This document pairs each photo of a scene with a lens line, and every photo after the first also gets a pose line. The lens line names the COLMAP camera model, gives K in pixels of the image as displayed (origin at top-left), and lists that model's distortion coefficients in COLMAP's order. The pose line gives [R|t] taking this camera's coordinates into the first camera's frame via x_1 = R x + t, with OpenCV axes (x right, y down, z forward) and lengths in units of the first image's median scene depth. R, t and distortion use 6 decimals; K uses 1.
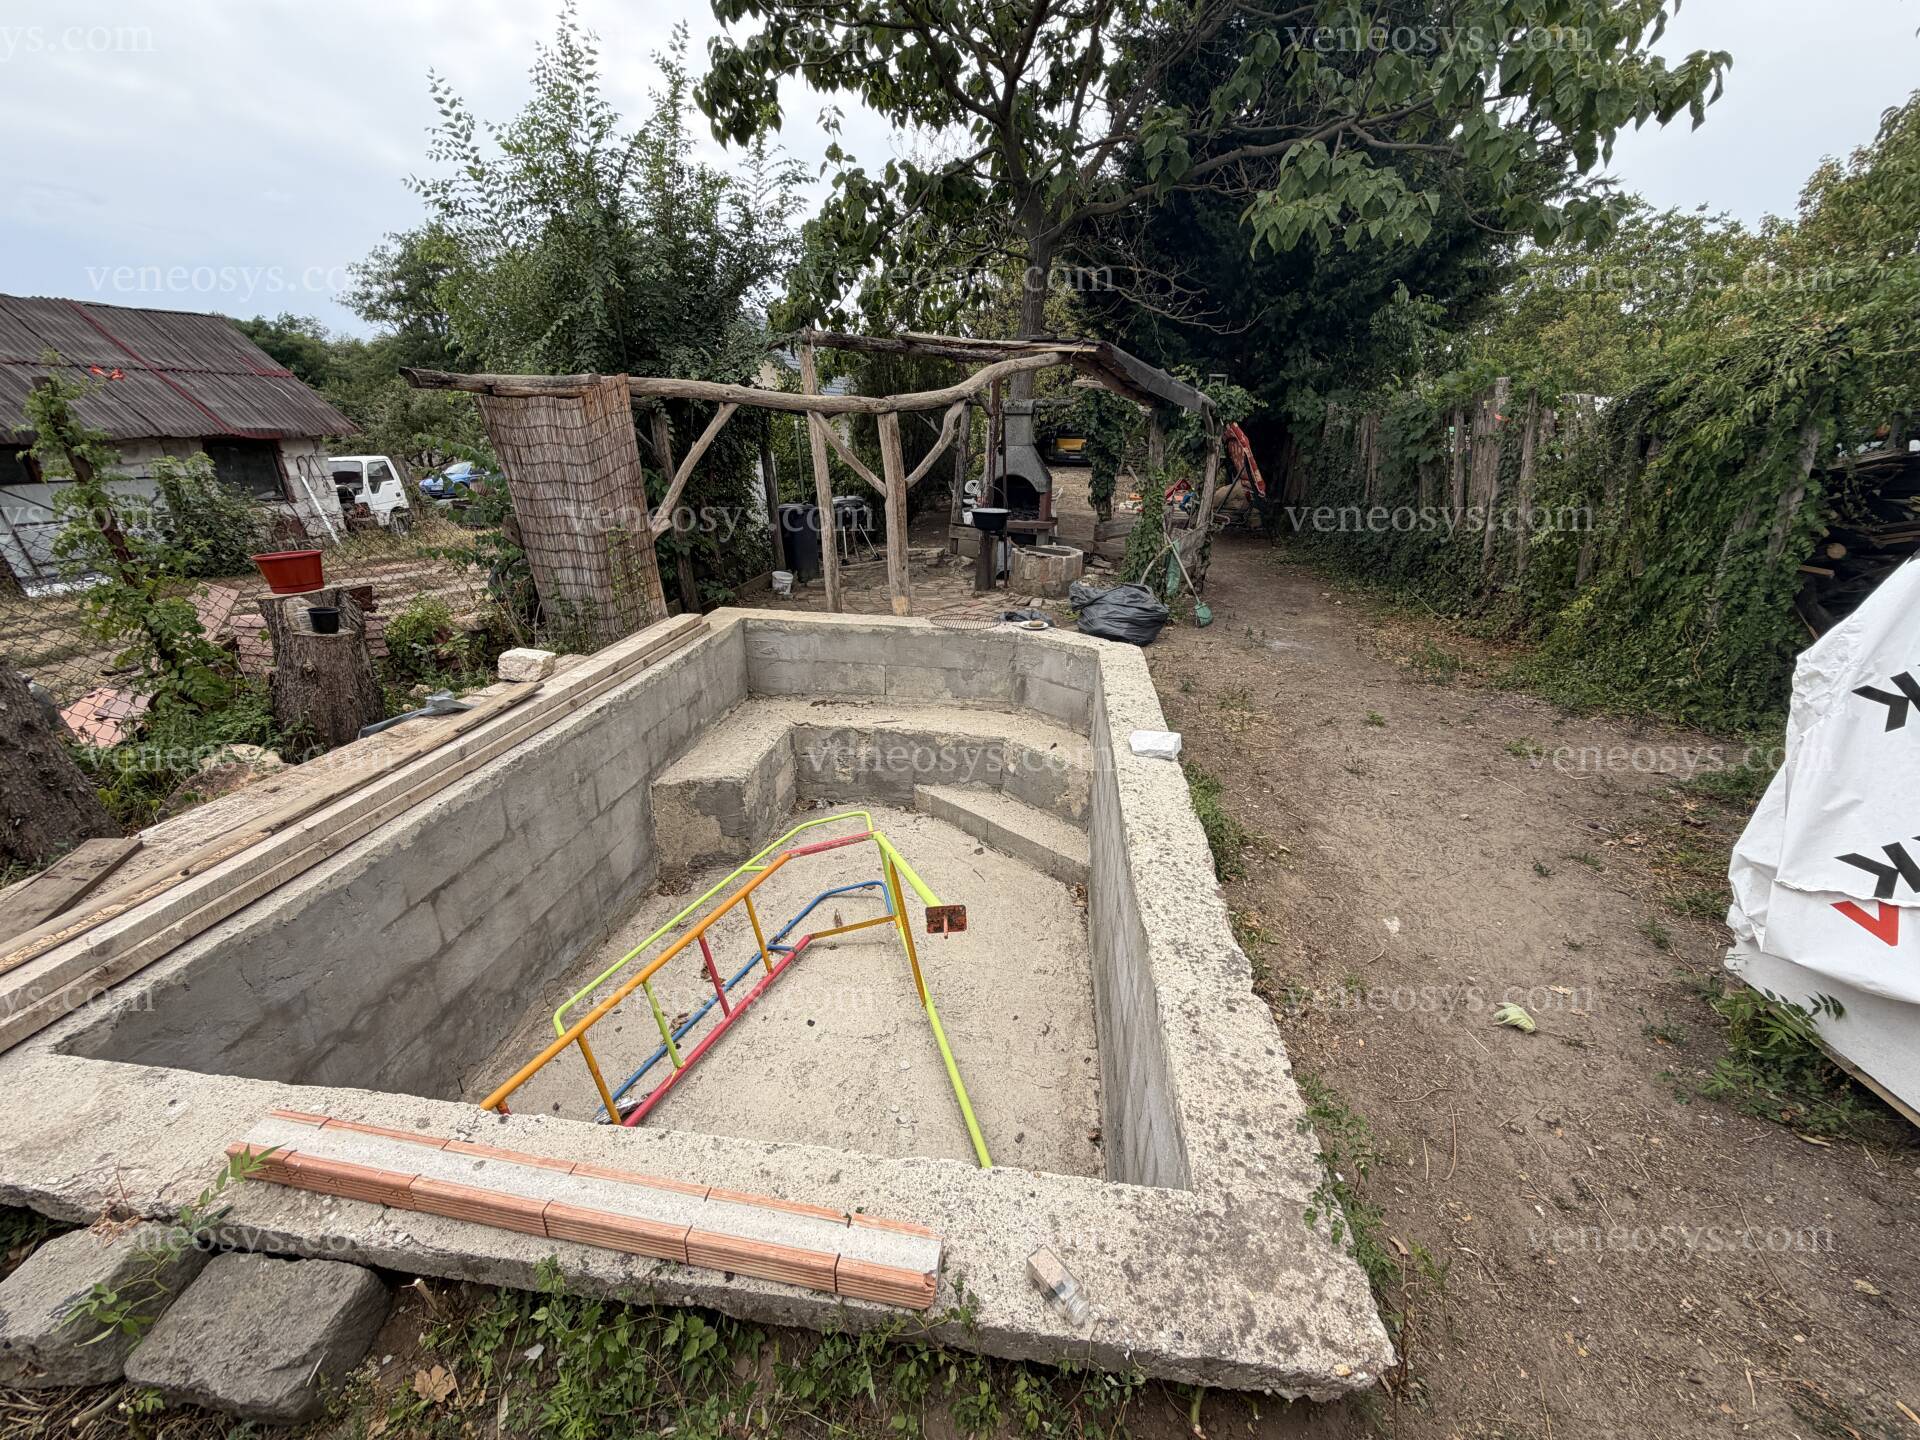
lens RADIAL K [[764.8, 0, 955.4], [0, 764.8, 721.8], [0, 0, 1]] dist [0.000365, 0.000078]
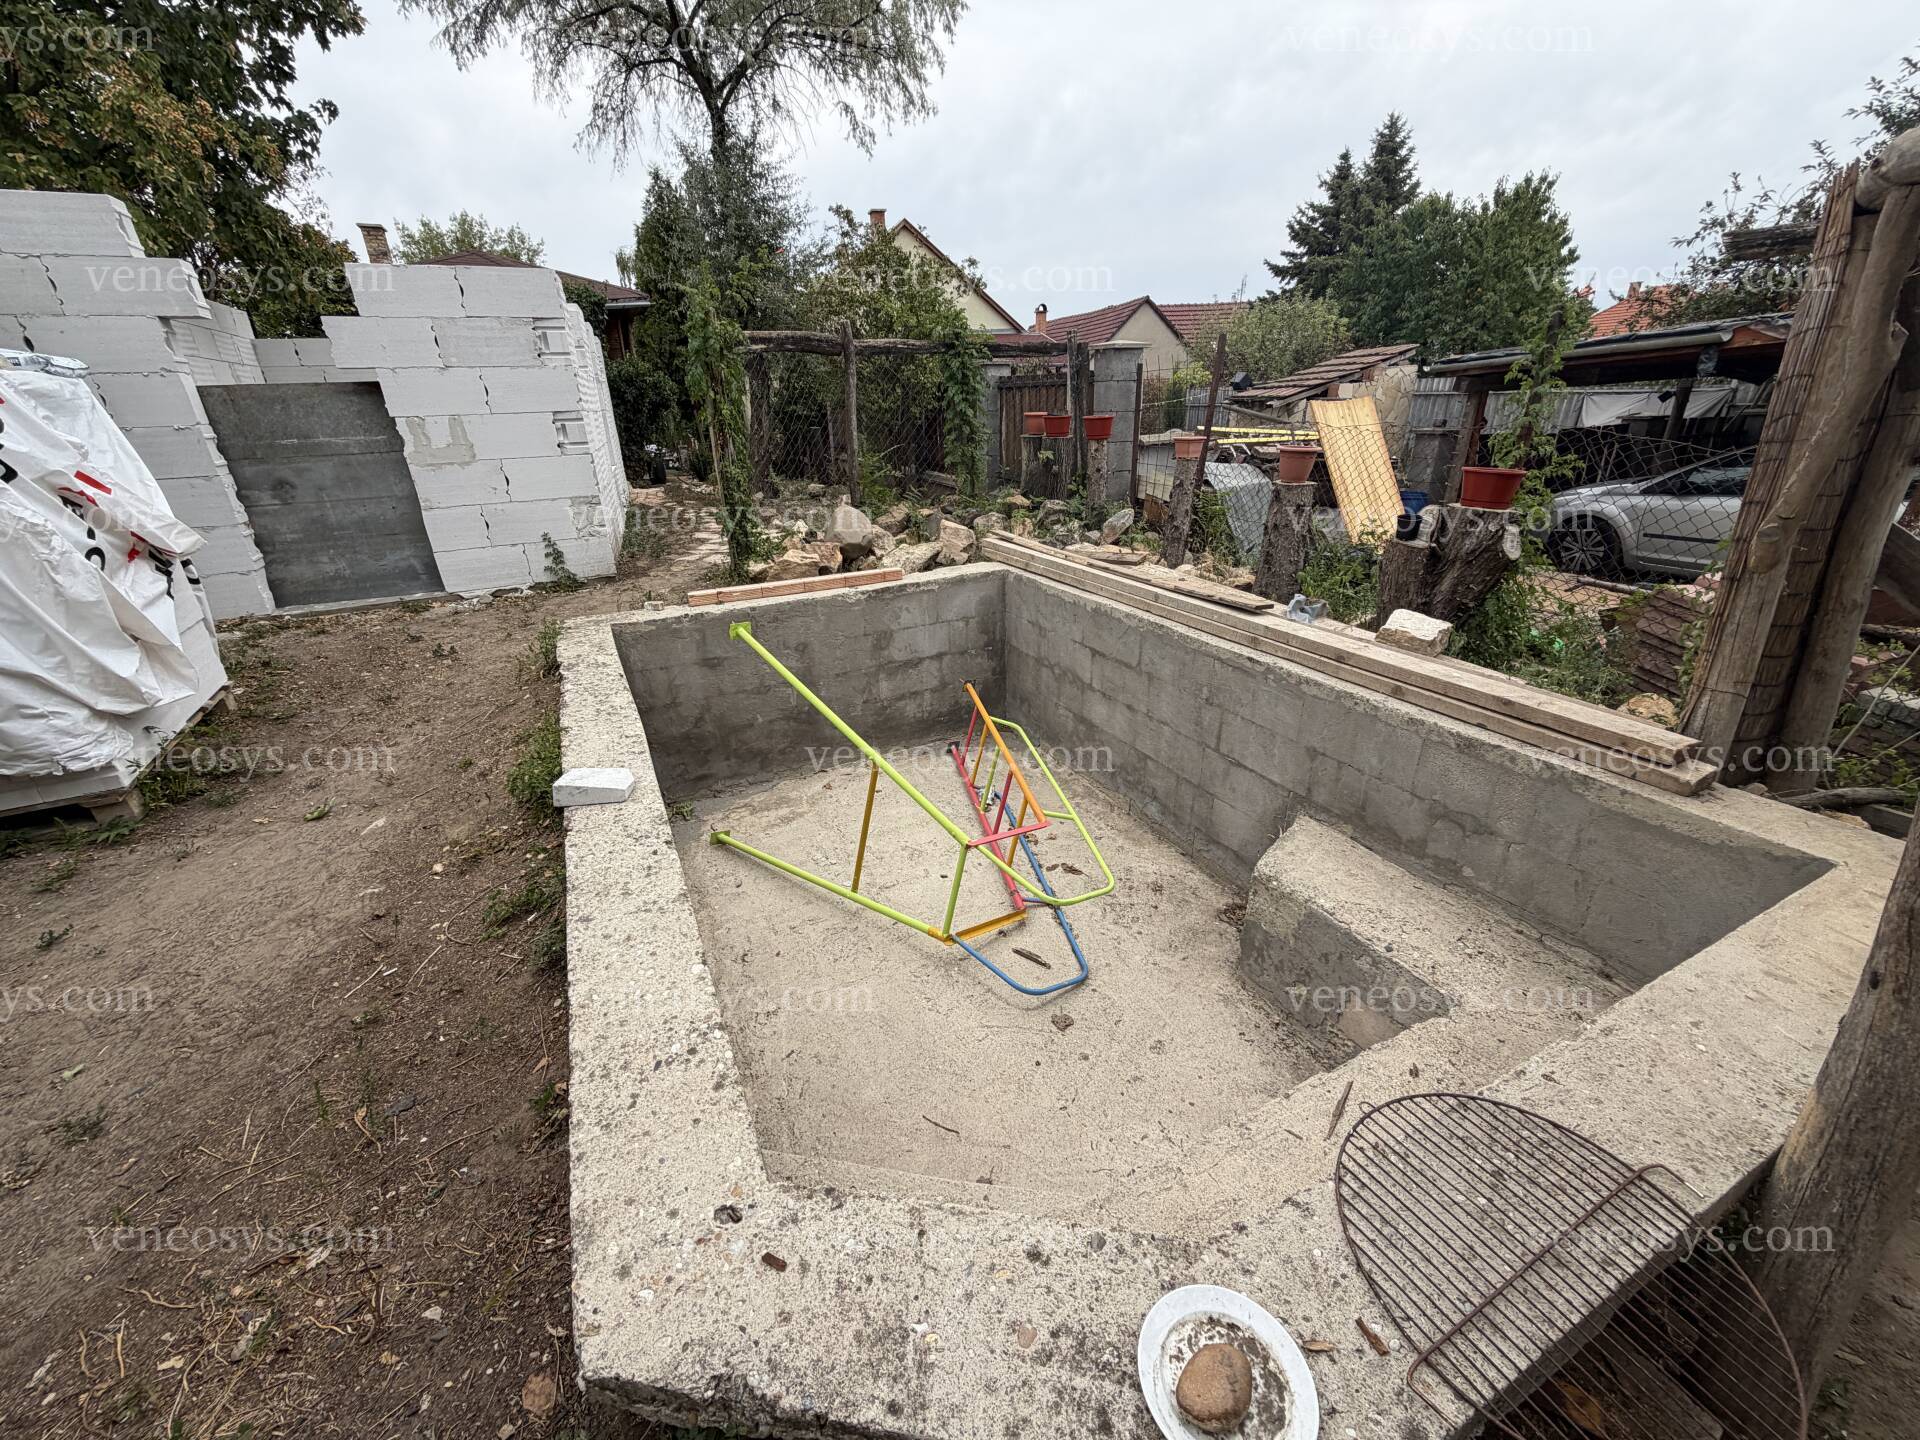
lens RADIAL K [[764.8, 0, 955.4], [0, 764.8, 721.8], [0, 0, 1]] dist [0.000365, 0.000078]
pose [[-0.835101, 0.222999, -0.502870, 0.320235], [-0.190046, 0.740905, 0.644161, -0.517241], [0.516226, 0.633508, -0.576350, 1.510308]]
